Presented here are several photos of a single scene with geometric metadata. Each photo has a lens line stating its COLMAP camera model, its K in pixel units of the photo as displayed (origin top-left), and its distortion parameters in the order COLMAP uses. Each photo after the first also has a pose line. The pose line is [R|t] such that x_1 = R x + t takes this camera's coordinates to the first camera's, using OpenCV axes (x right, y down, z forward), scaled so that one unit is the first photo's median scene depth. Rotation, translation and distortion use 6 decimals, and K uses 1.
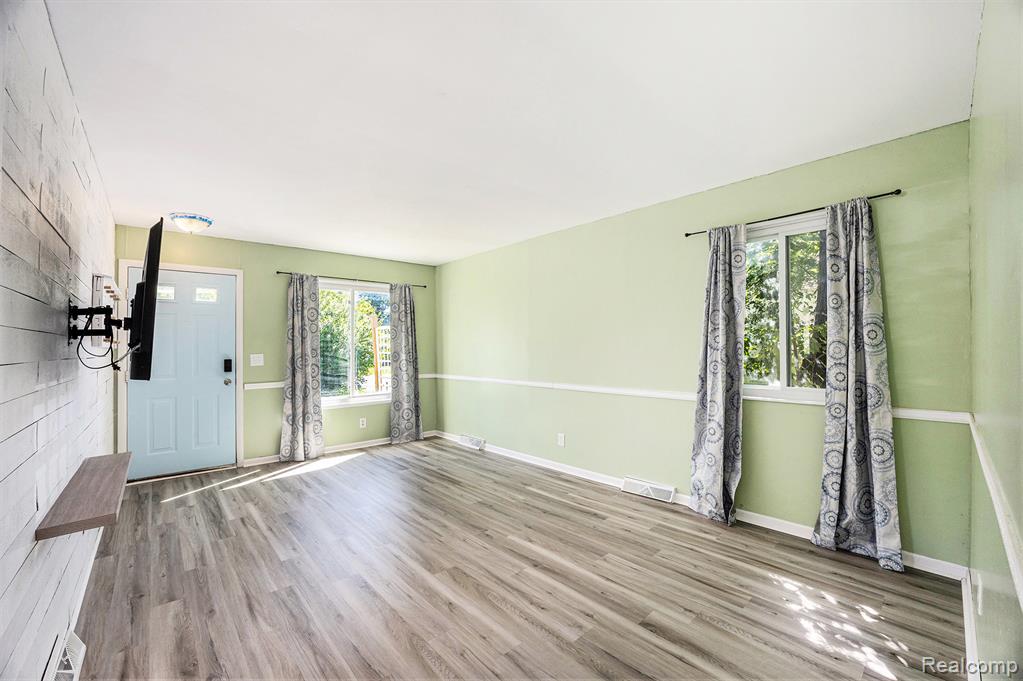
lens RADIAL K [[408.2, 0, 506.2], [0, 408.2, 346.6], [0, 0, 1]] dist [-0.049924, 0.010716]
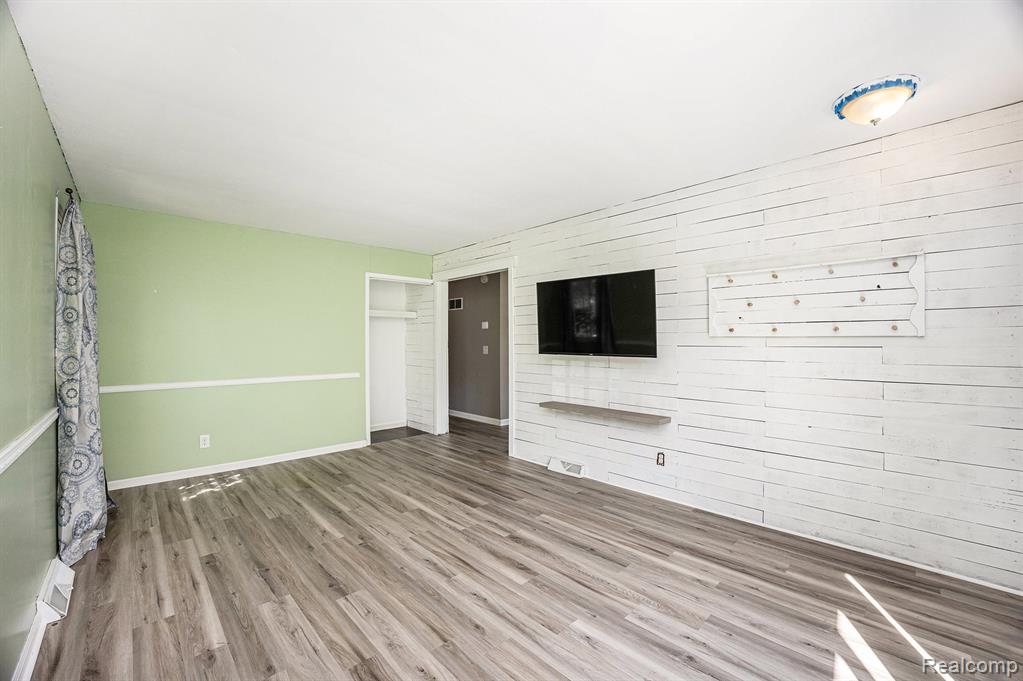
lens RADIAL K [[426.4, 0, 517.8], [0, 426.4, 337.5], [0, 0, 1]] dist [-0.050285, 0.012381]
pose [[-0.998449, 0.015391, -0.053503, -0.230464], [0.015590, 0.999873, -0.003295, -0.001864], [0.053446, -0.004124, -0.998562, 1.258000]]
